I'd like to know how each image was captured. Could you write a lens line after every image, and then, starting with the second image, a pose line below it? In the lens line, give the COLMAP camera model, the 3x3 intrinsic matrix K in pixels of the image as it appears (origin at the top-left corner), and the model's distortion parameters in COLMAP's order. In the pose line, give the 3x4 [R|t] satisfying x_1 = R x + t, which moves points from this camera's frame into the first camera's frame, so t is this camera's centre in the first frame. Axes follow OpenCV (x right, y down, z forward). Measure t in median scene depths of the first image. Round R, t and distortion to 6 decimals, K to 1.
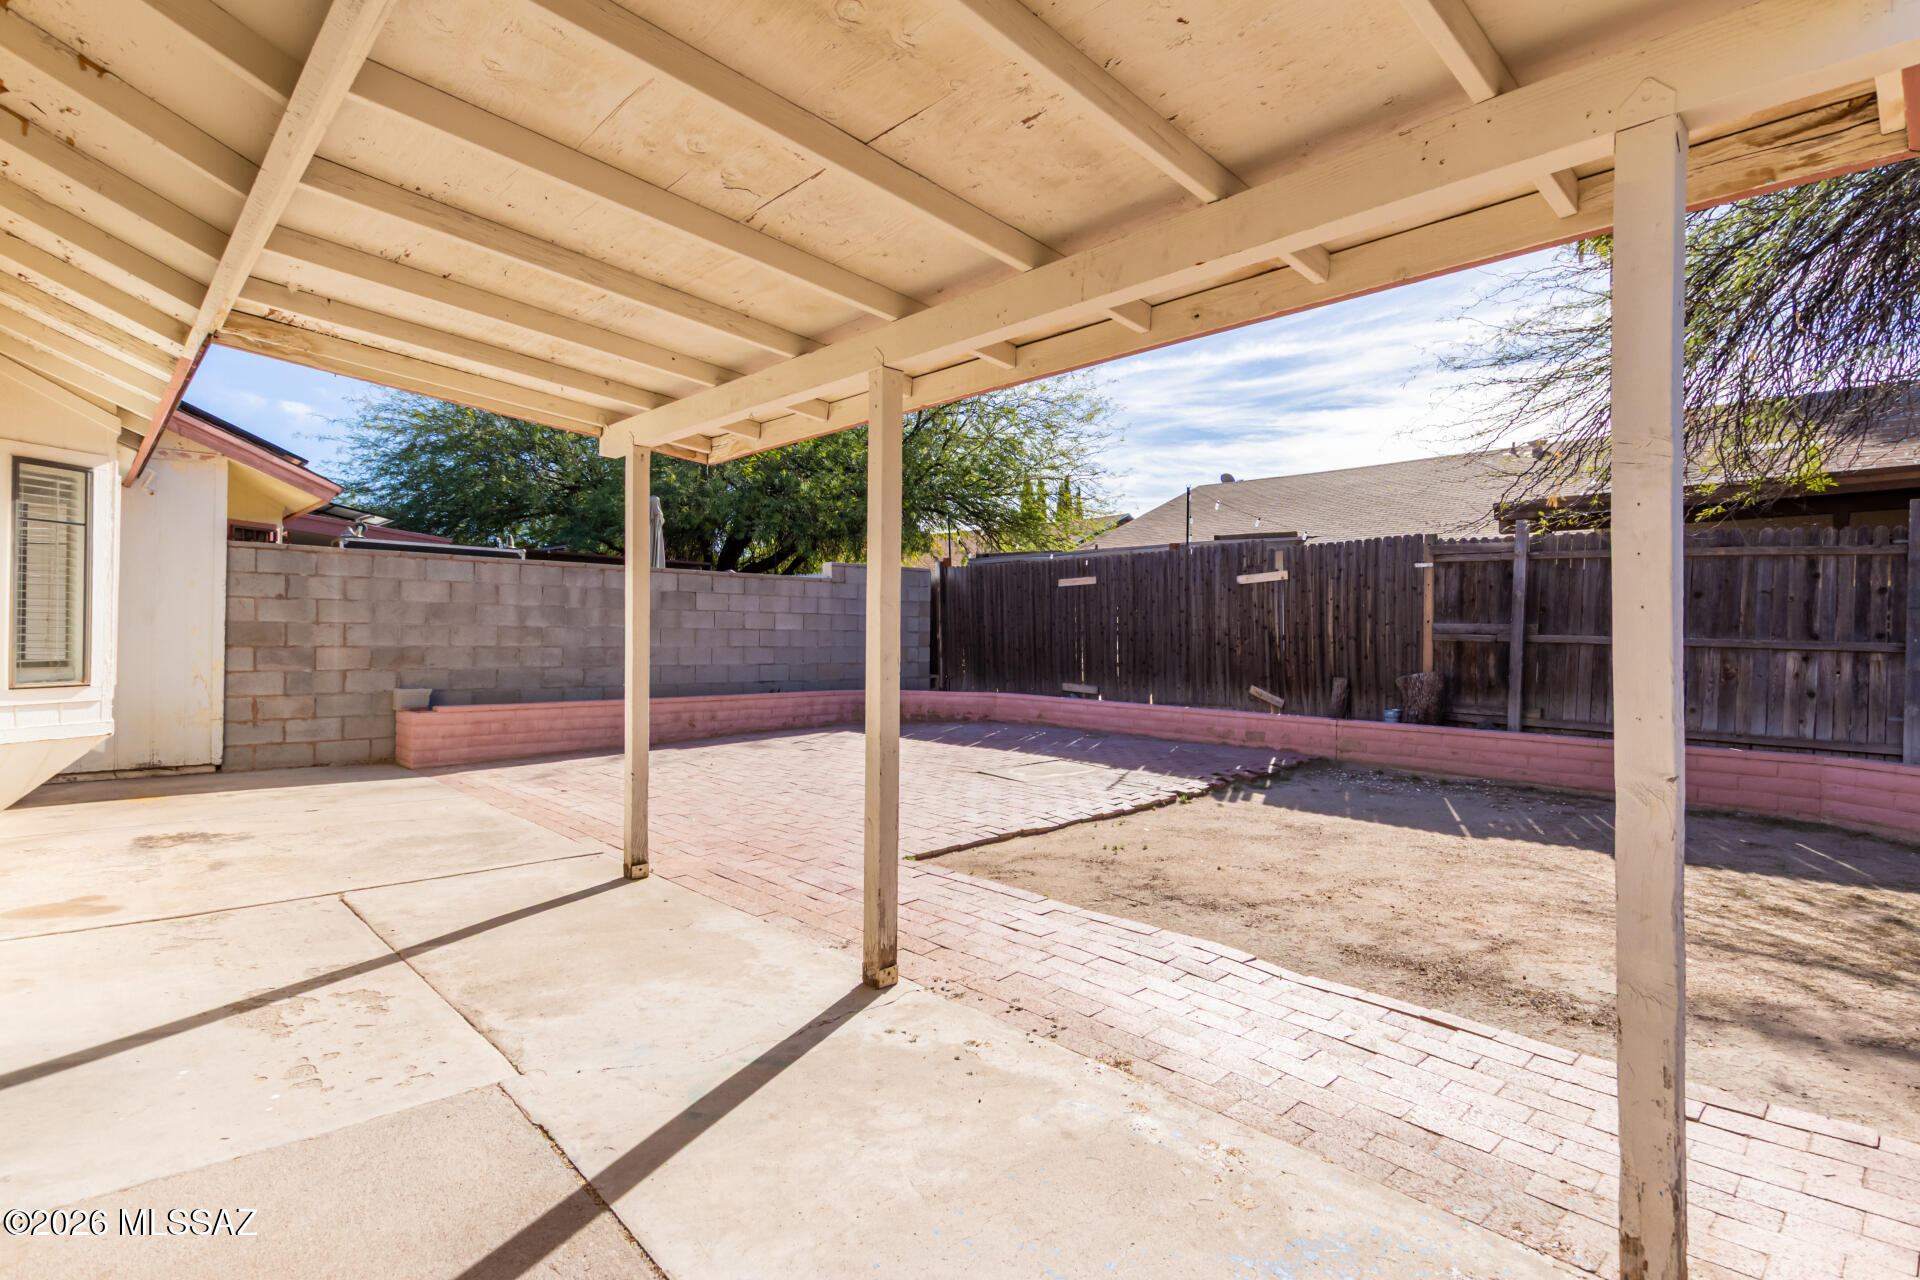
lens RADIAL K [[945.8, 0, 967.6], [0, 945.8, 635.6], [0, 0, 1]] dist [0.023004, 0.000207]
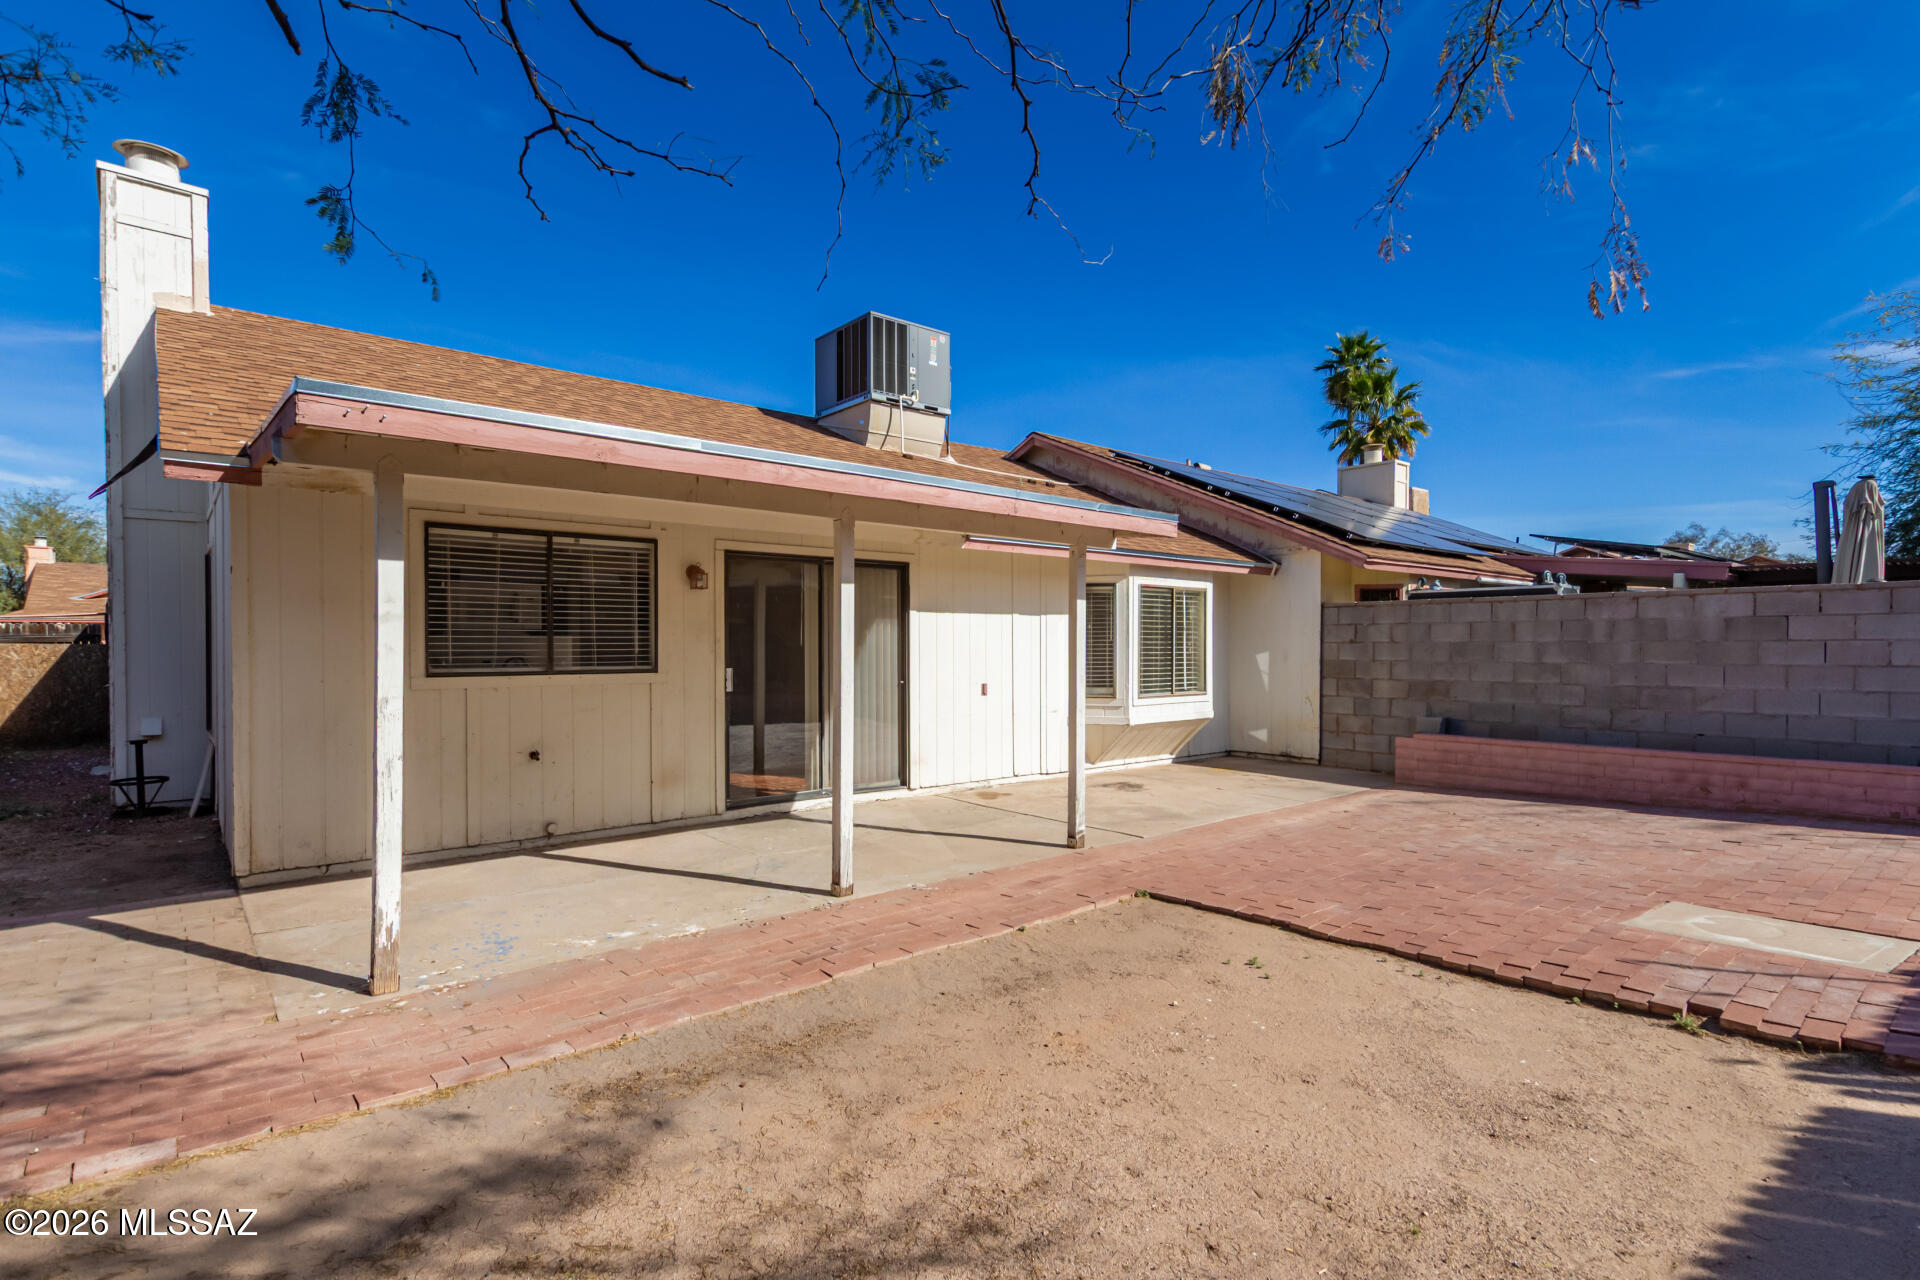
lens RADIAL K [[943.0, 0, 987.8], [0, 943.0, 644.6], [0, 0, 1]] dist [0.002039, -0.000400]
pose [[-0.047657, -0.014191, -0.998763, 0.605852], [0.000335, 0.999899, -0.014223, -0.016713], [0.998864, -0.001012, -0.047647, 0.528204]]
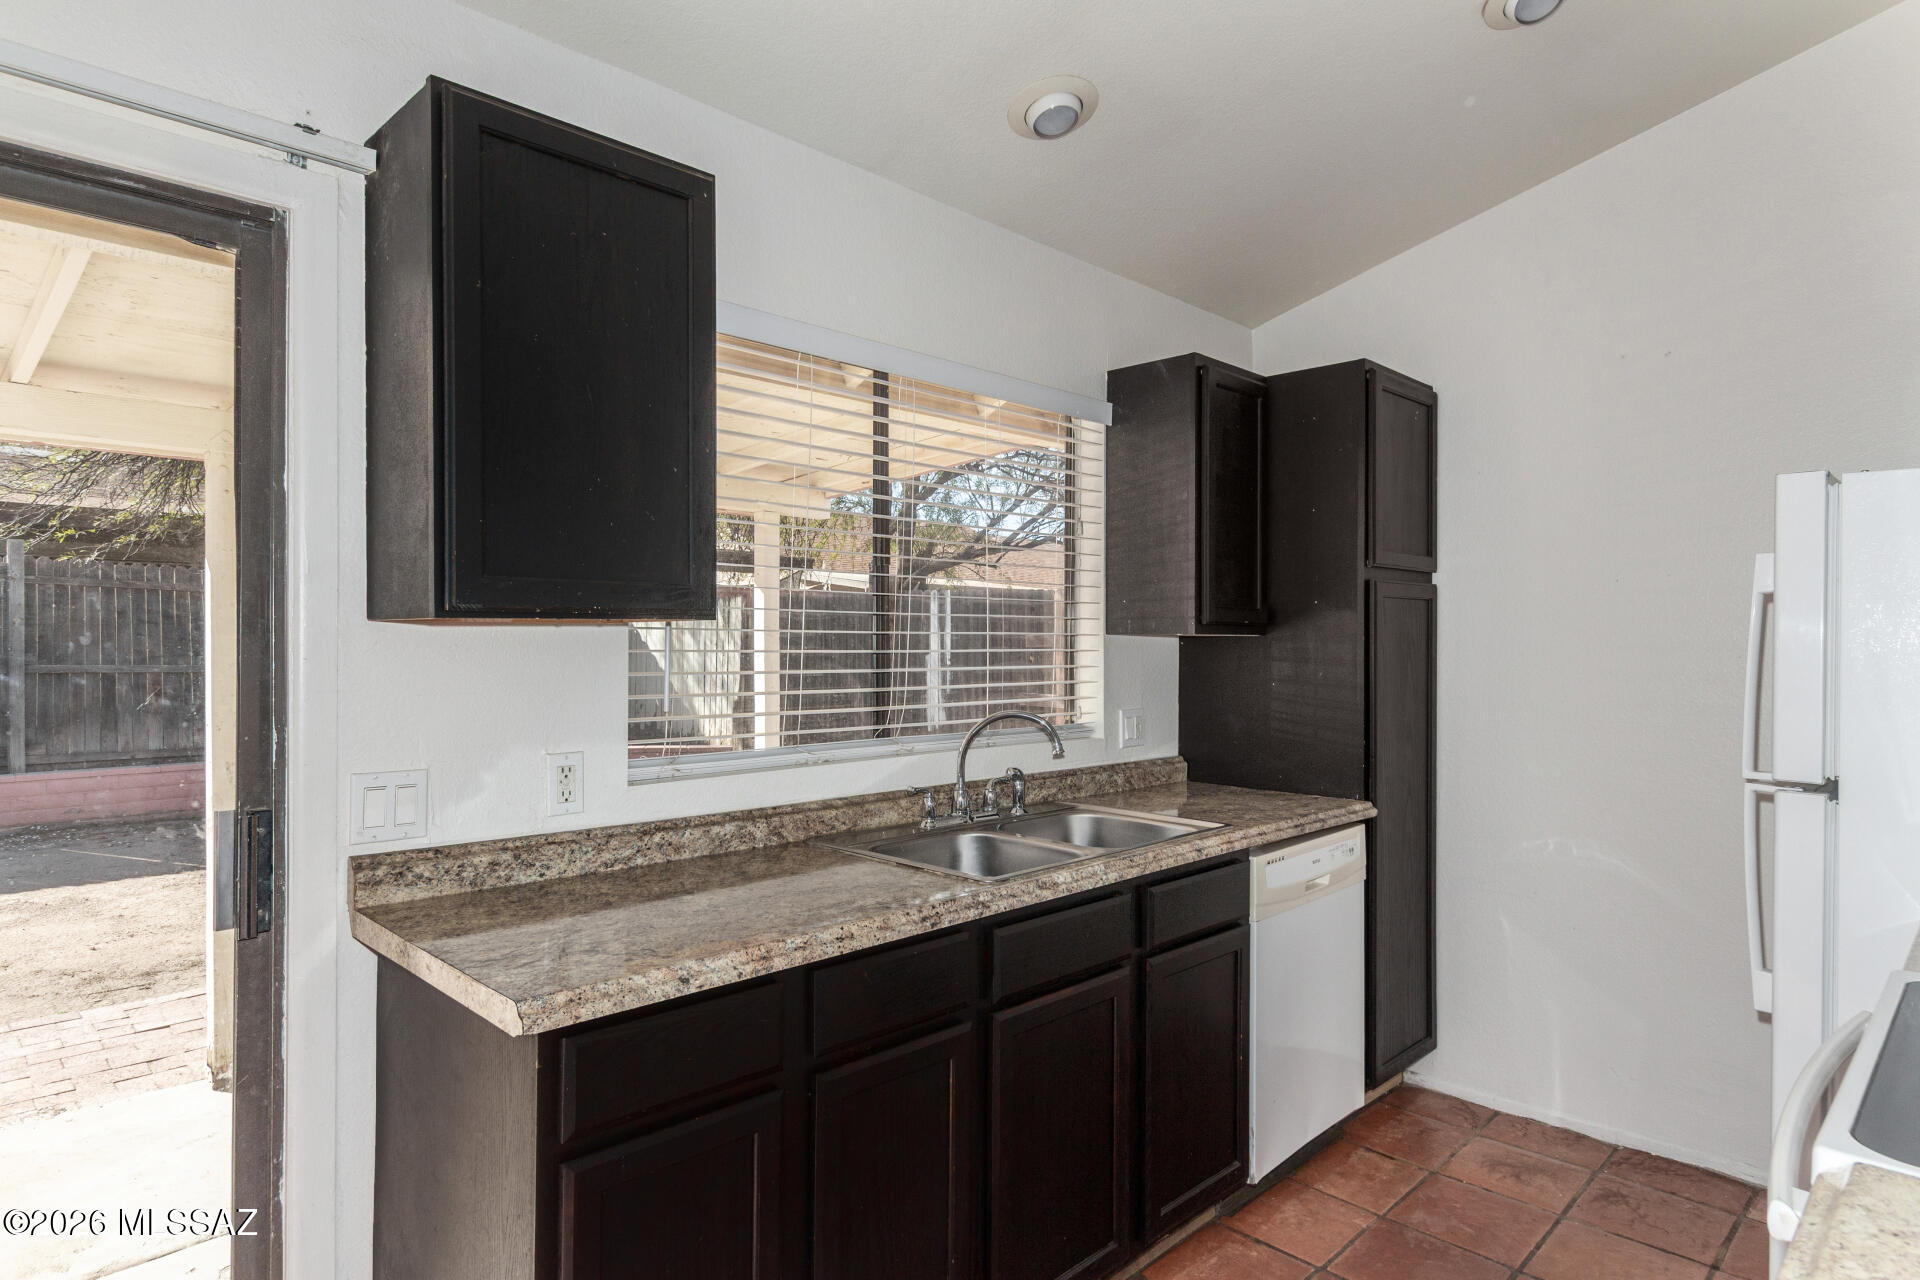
lens RADIAL K [[1120.2, 0, 970.0], [0, 1120.2, 641.9], [0, 0, 1]] dist [0.039911, -0.001082]
pose [[-0.019233, -0.018503, 0.999644, -0.507456], [-0.002643, 0.999826, 0.018455, -0.043807], [-0.999812, -0.002287, -0.019279, 0.103513]]
